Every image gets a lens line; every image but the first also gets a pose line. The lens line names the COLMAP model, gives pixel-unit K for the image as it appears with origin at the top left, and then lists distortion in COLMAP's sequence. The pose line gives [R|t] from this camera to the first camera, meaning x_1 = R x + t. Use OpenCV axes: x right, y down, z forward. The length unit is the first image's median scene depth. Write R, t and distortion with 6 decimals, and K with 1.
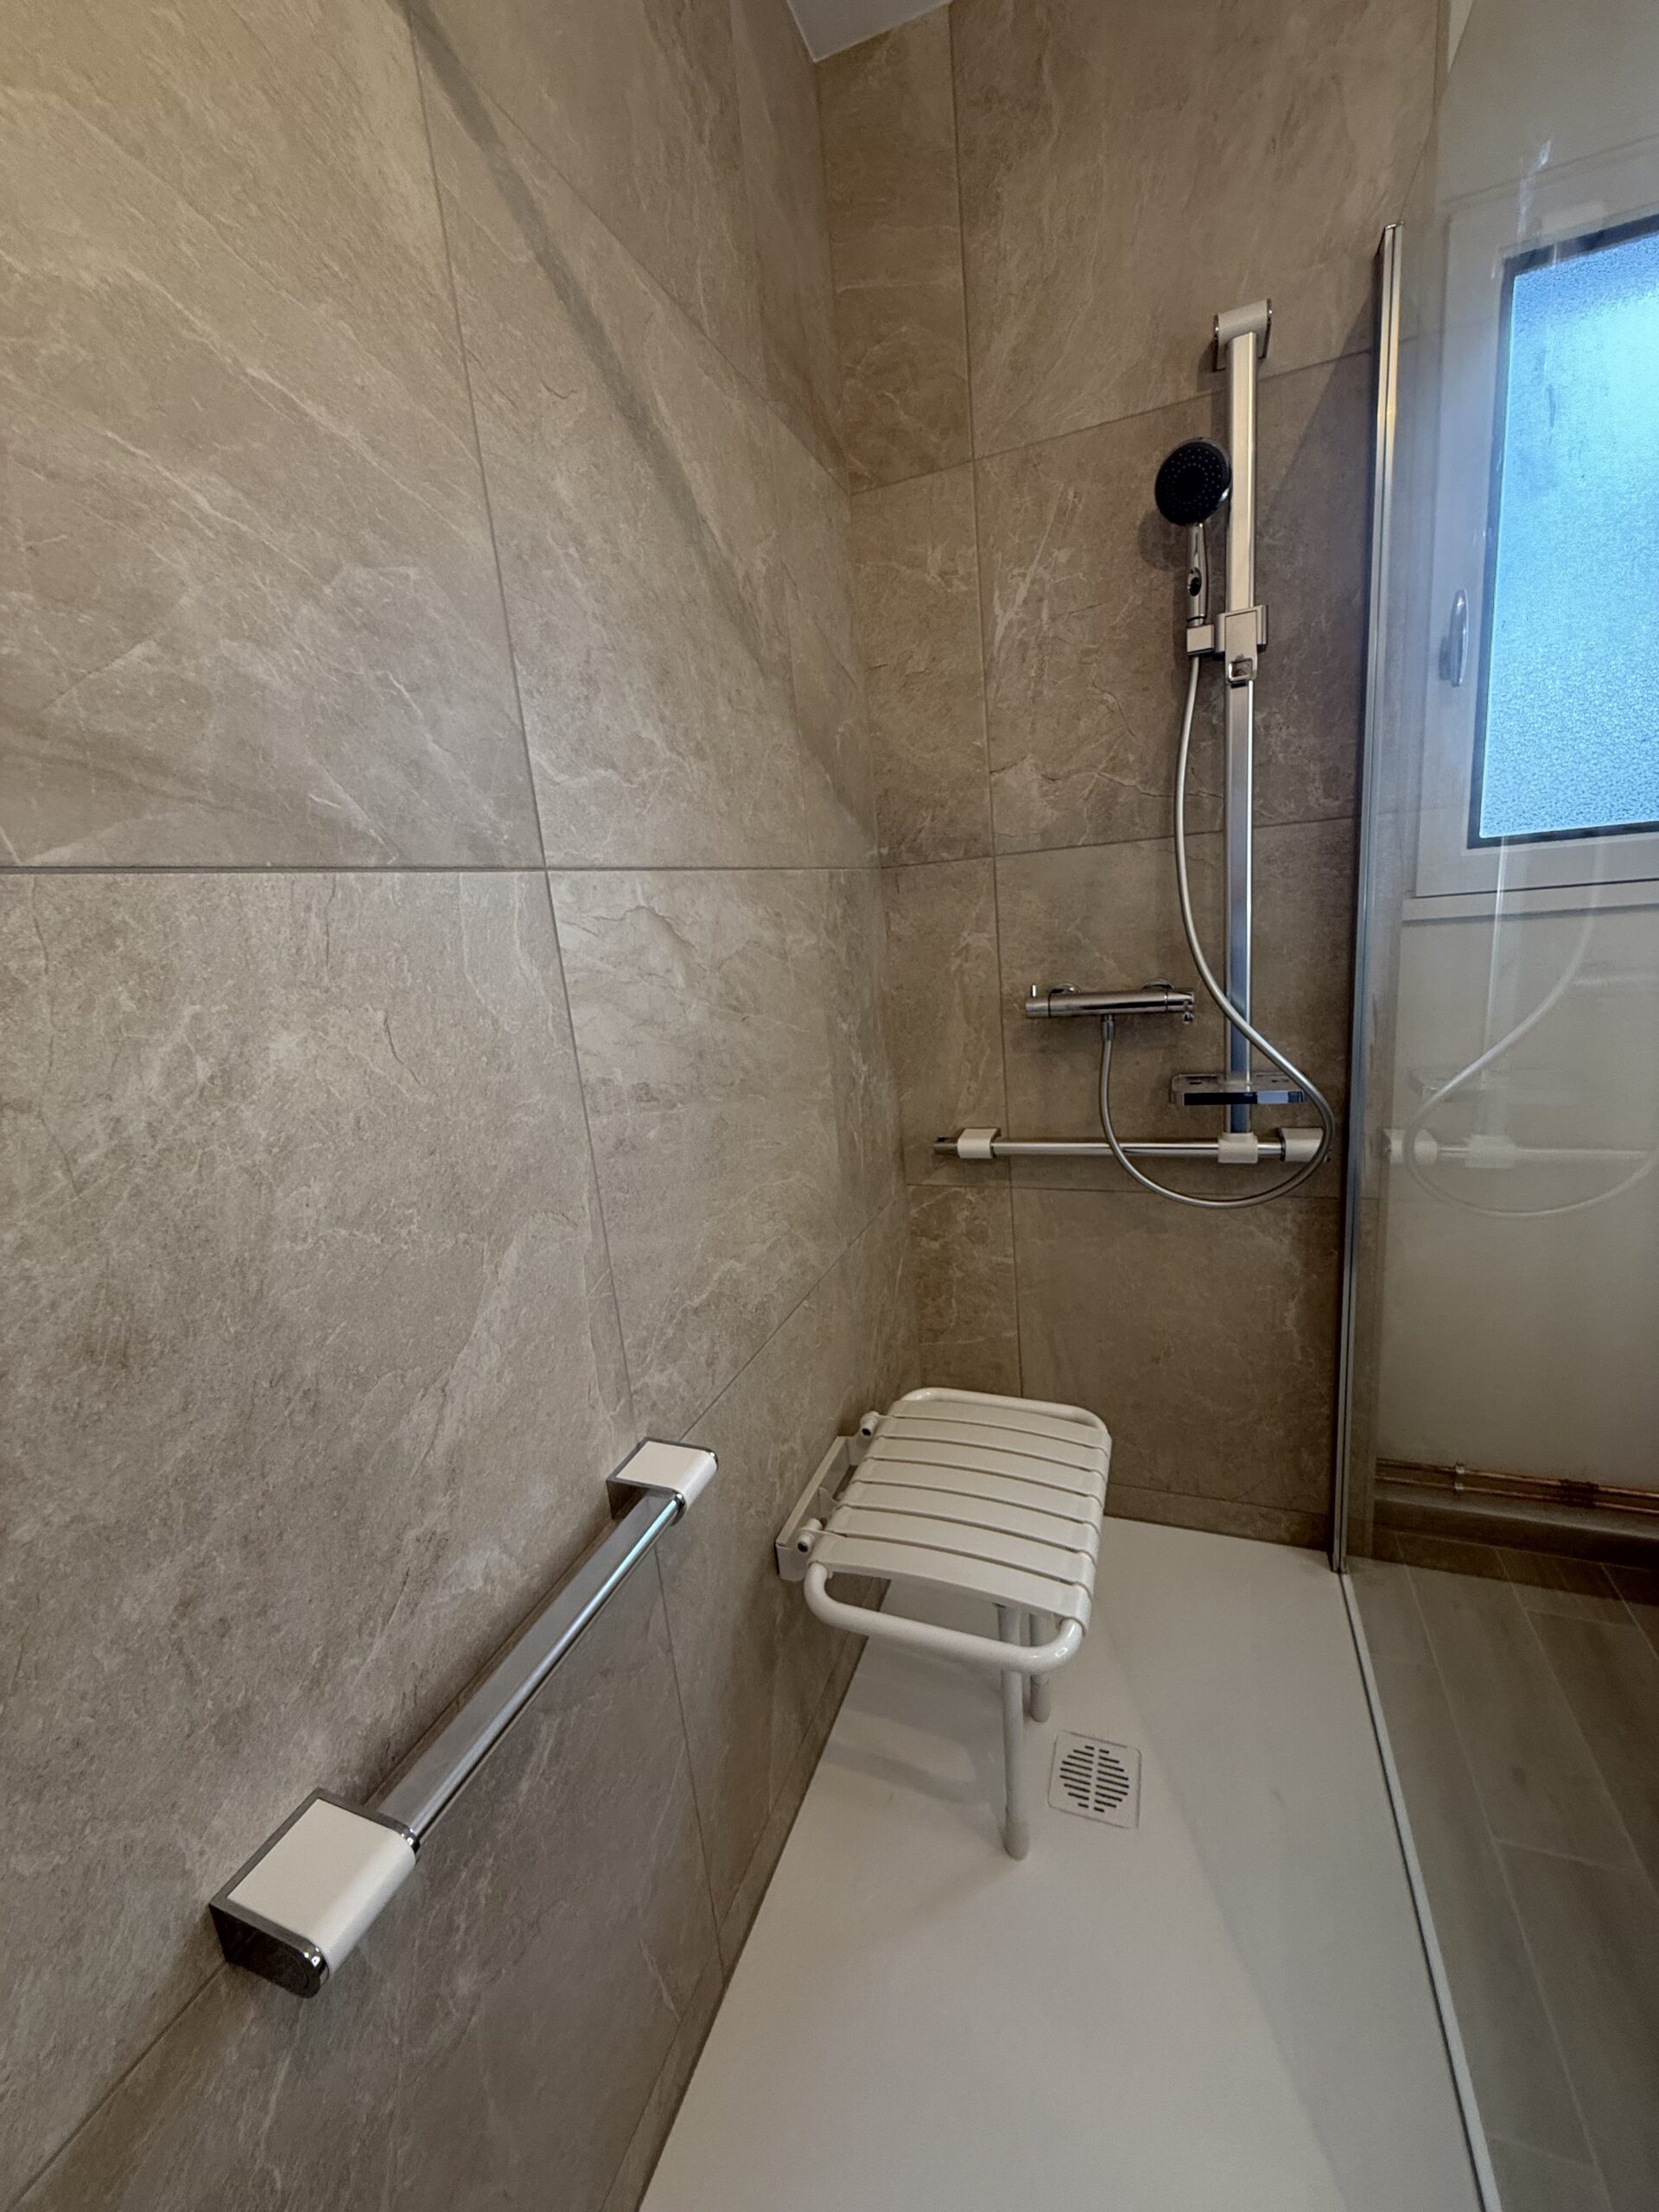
lens RADIAL K [[878.6, 0, 831.7], [0, 878.6, 1099.1], [0, 0, 1]] dist [-0.000860, 0.000421]
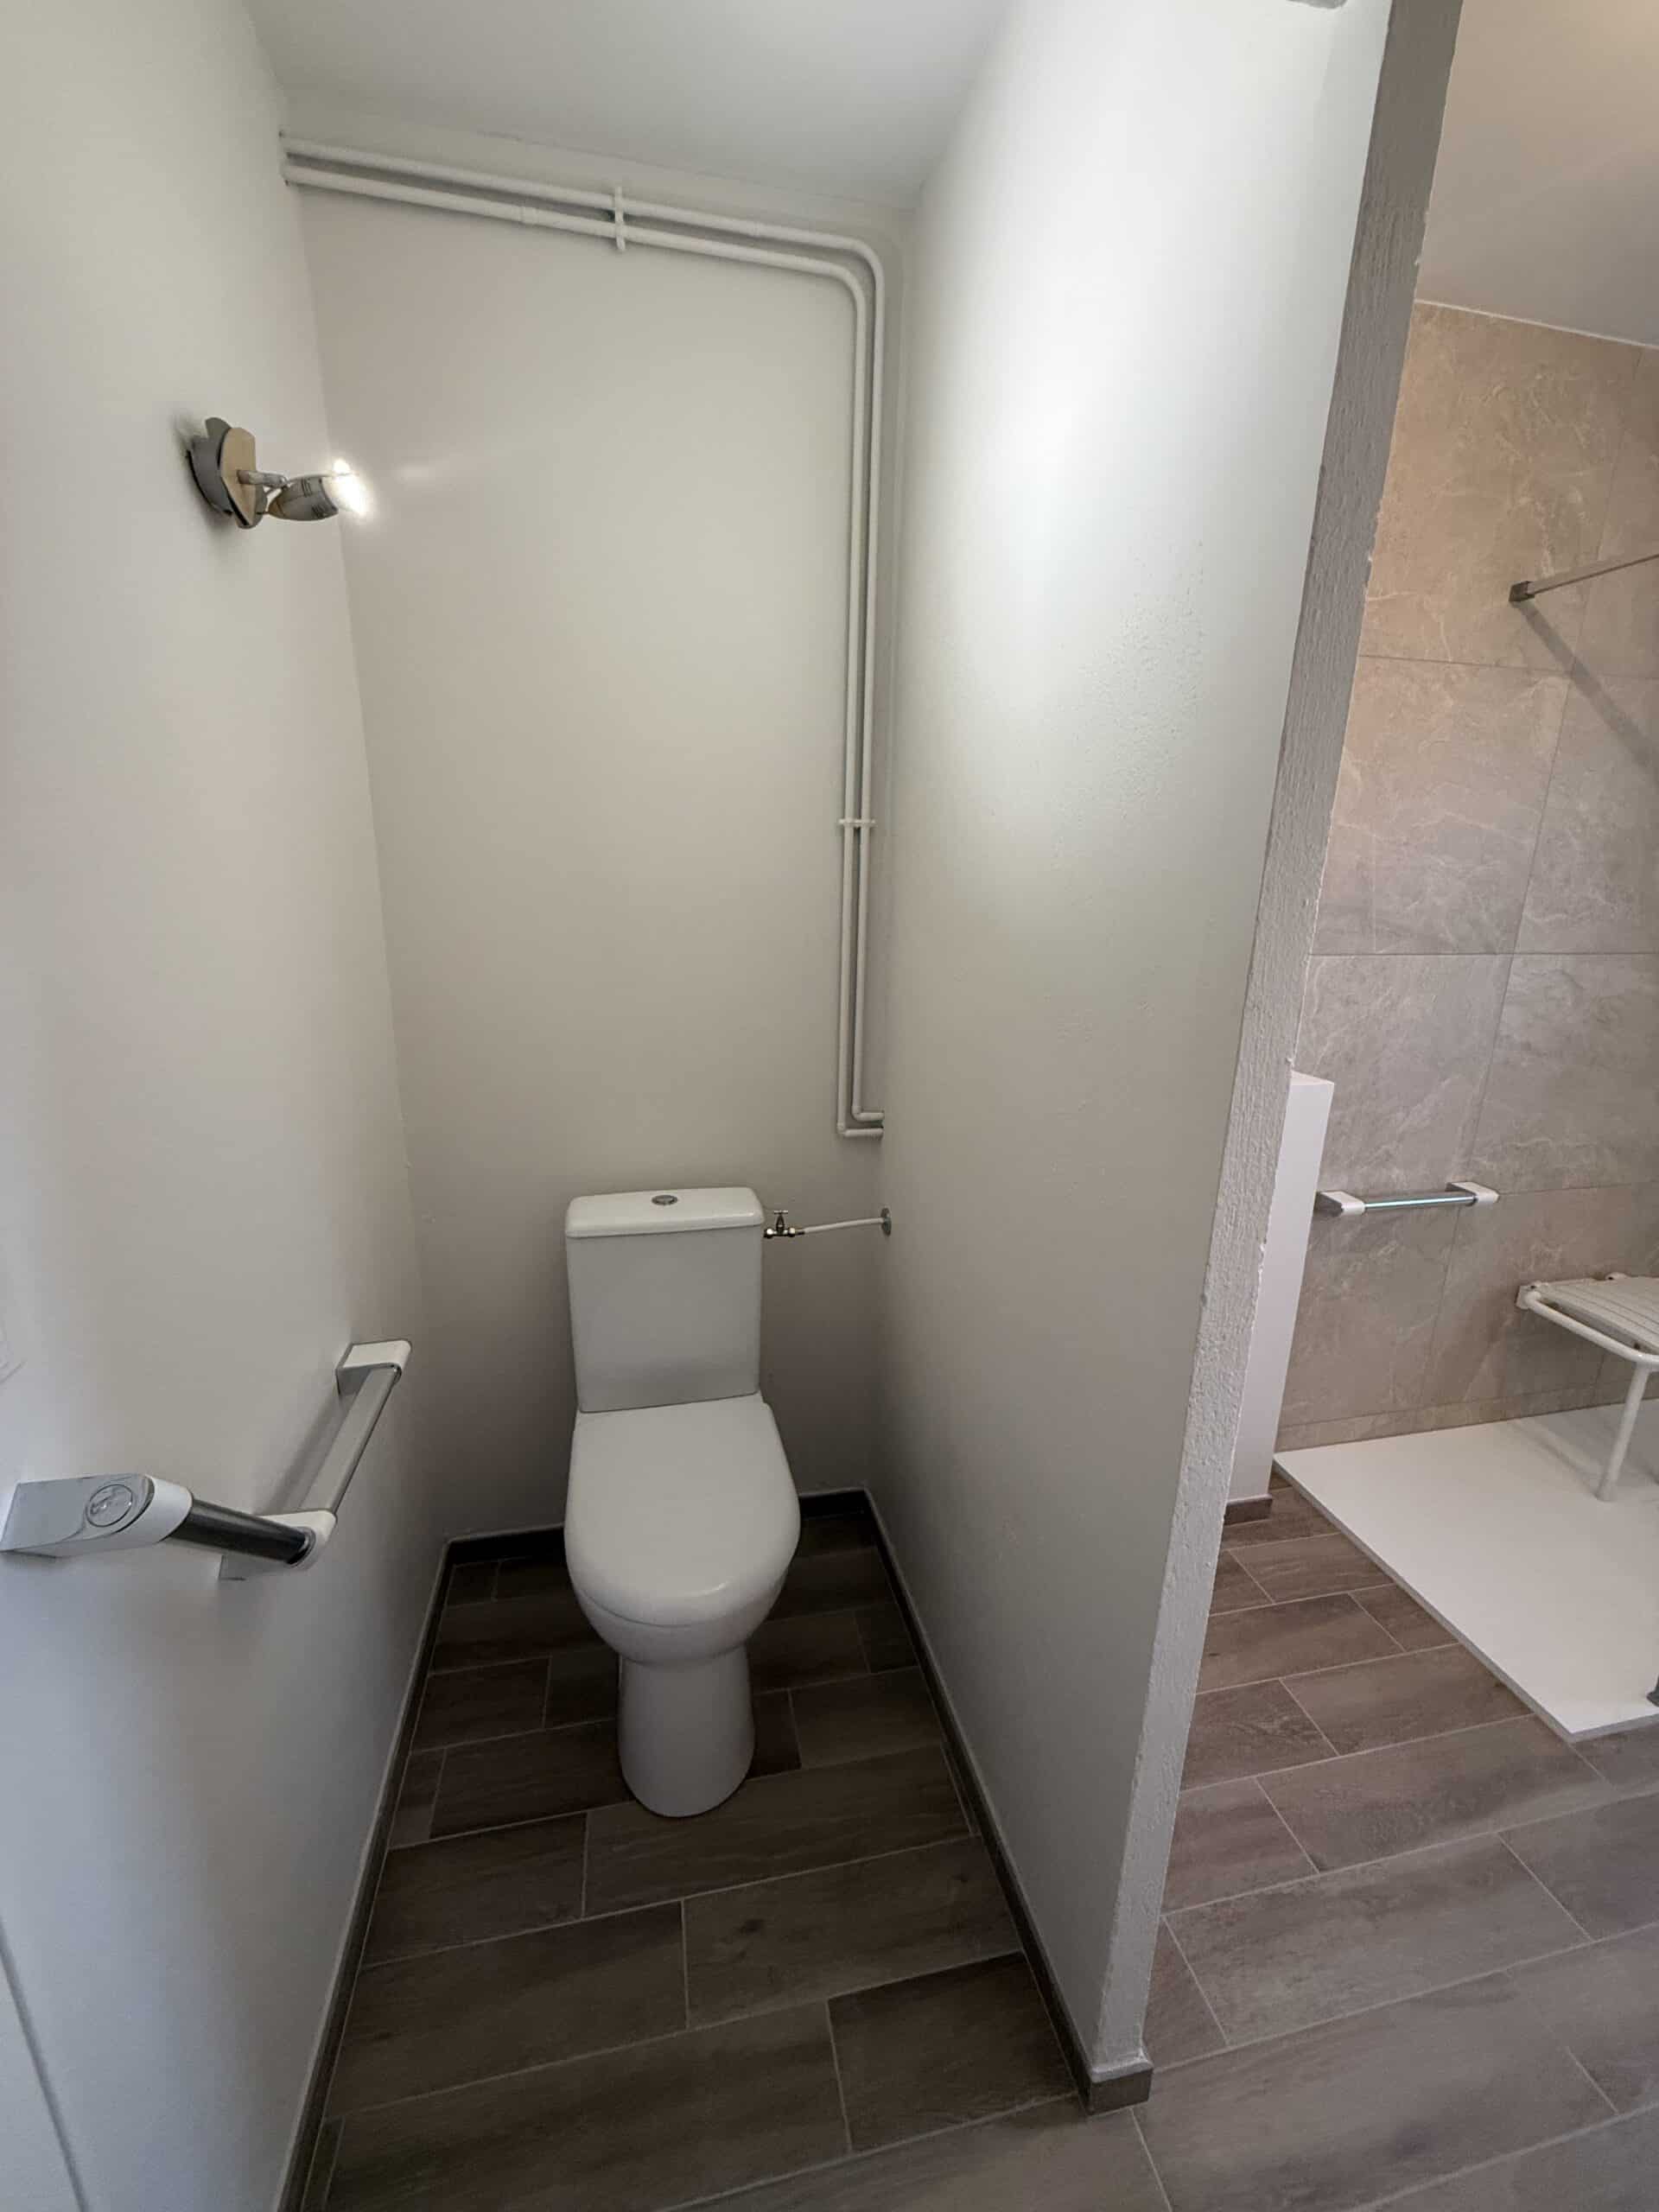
lens RADIAL K [[878.6, 0, 833.2], [0, 878.6, 1100.3], [0, 0, 1]] dist [-0.000860, 0.000421]
pose [[0.544556, 0.310269, -0.779225, 0.479914], [-0.248615, 0.947019, 0.203337, 0.082817], [0.801030, 0.082999, 0.592842, -1.378602]]
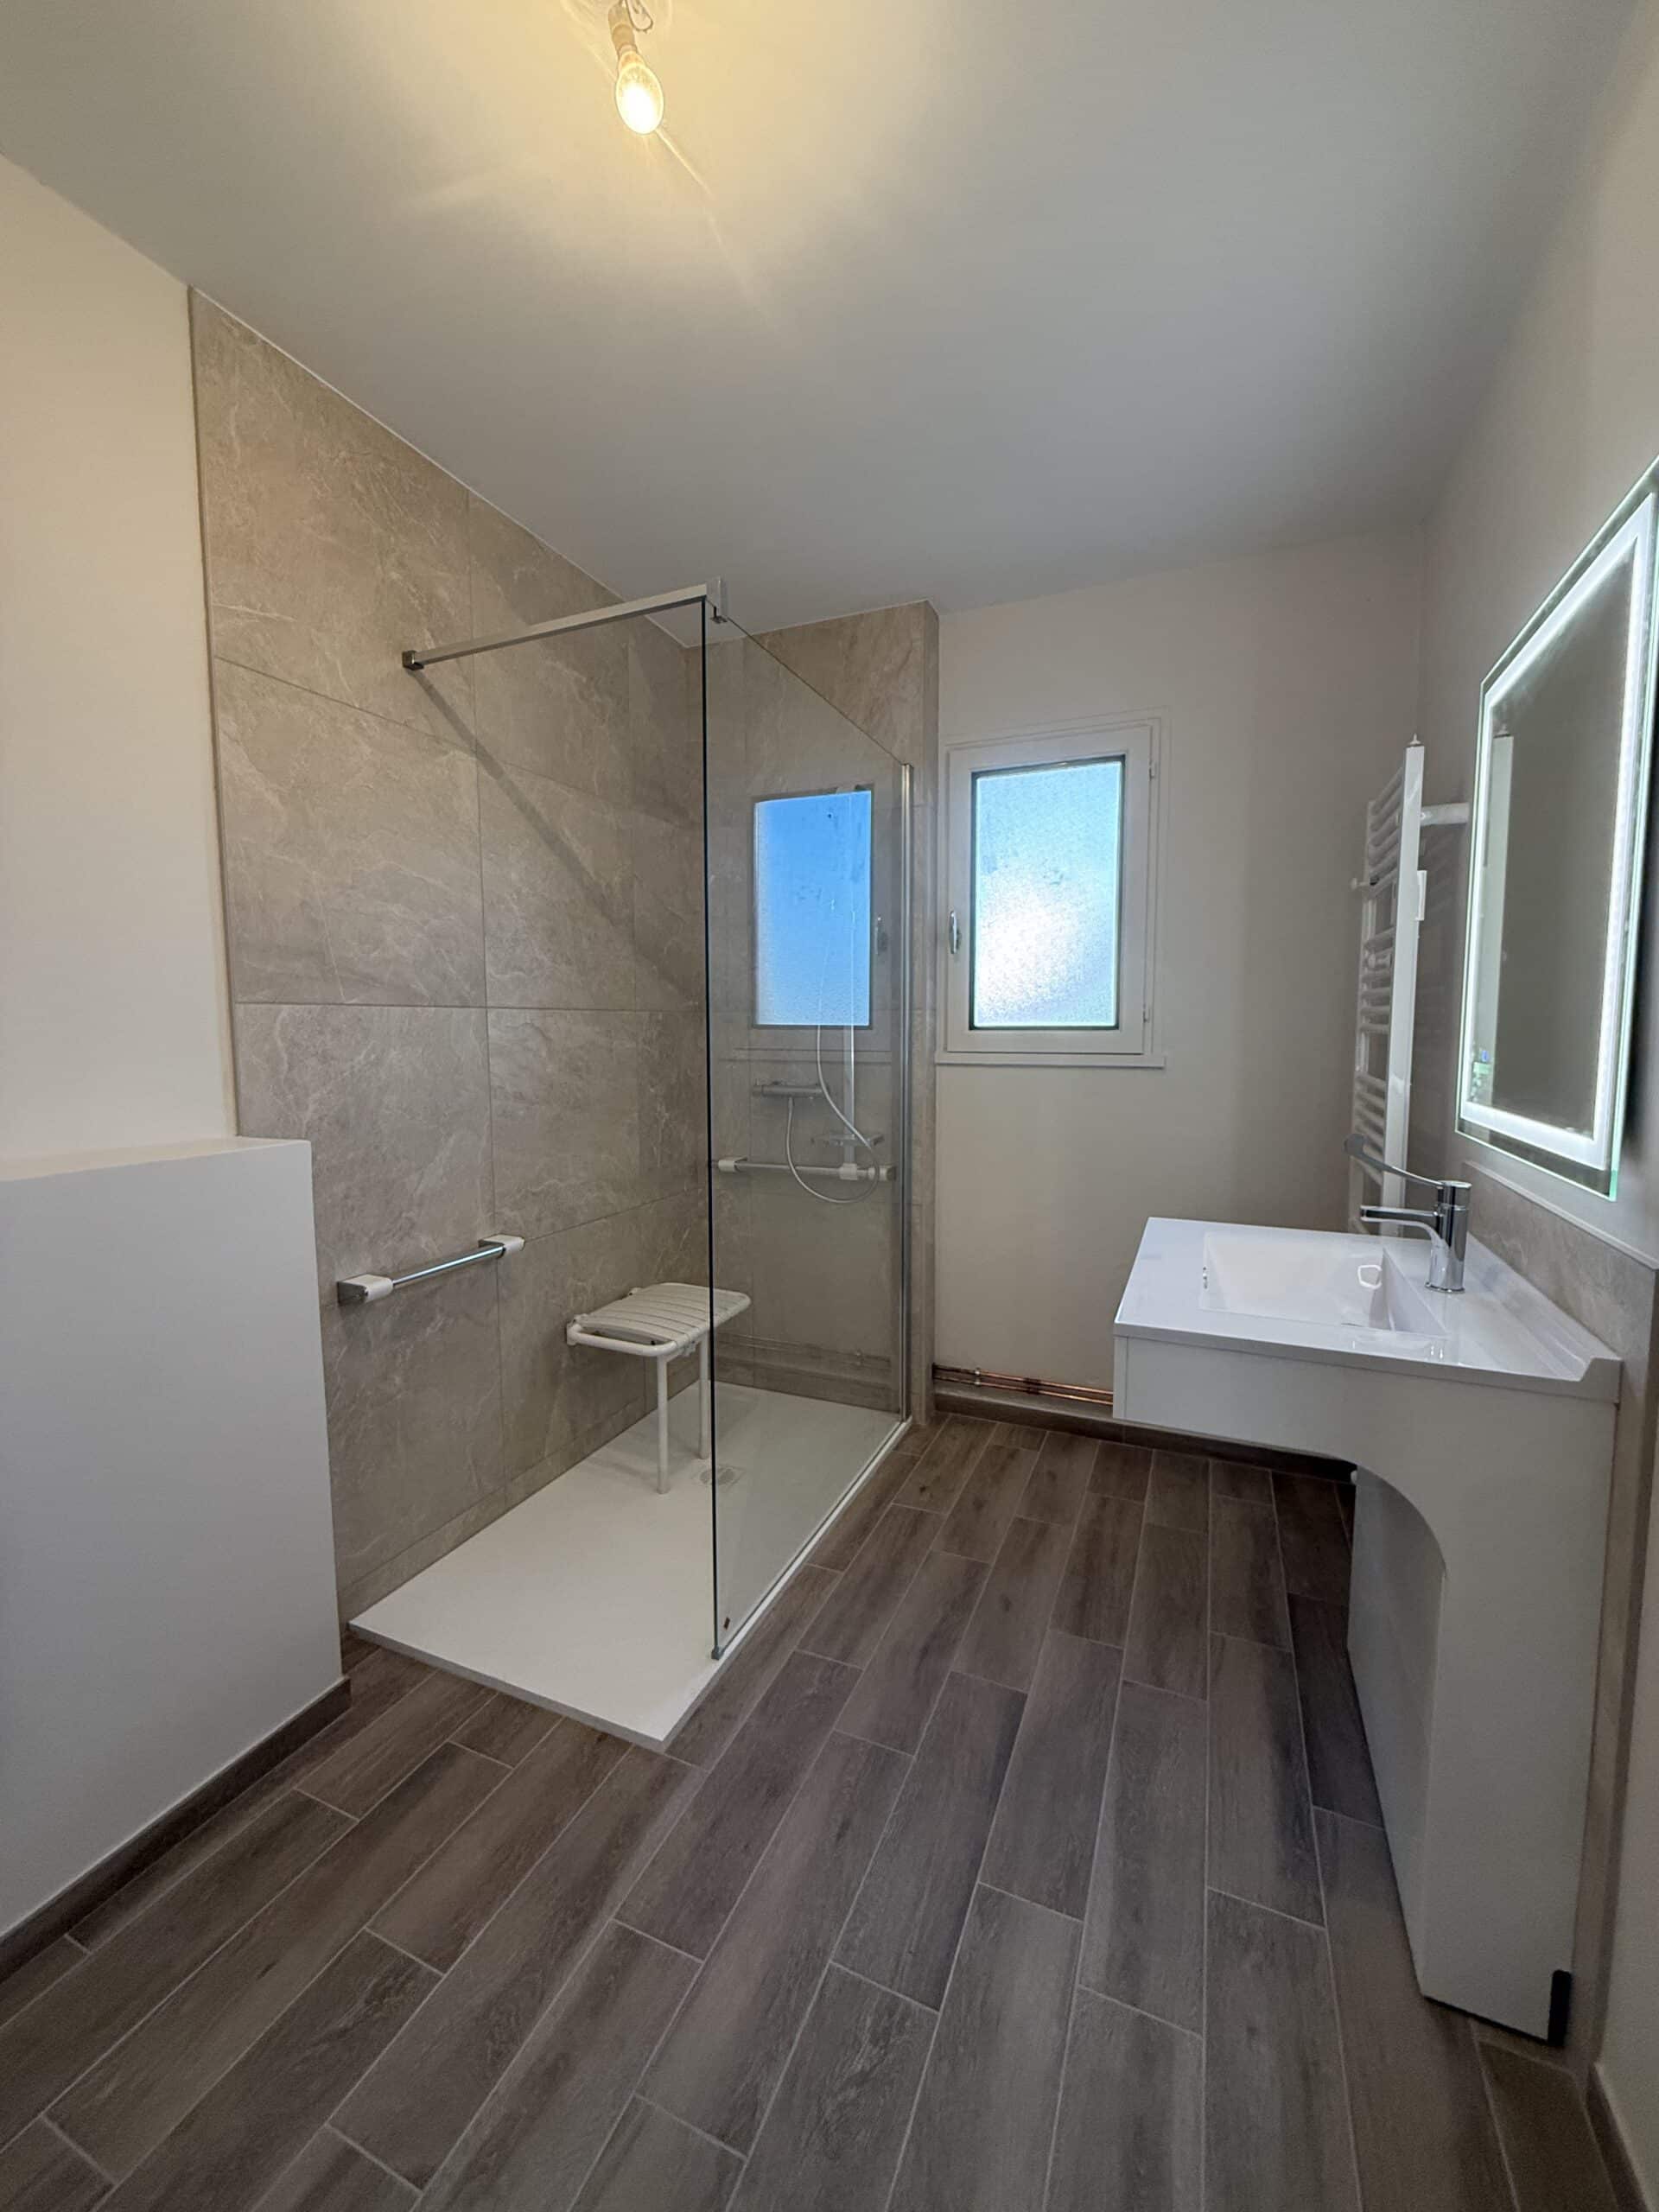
lens RADIAL K [[878.6, 0, 832.1], [0, 878.6, 1100.5], [0, 0, 1]] dist [-0.000860, 0.000421]
pose [[0.995196, 0.092141, -0.033088, 0.551346], [-0.095706, 0.986807, -0.130583, 0.179841], [0.020619, 0.133123, 0.990885, -1.061342]]
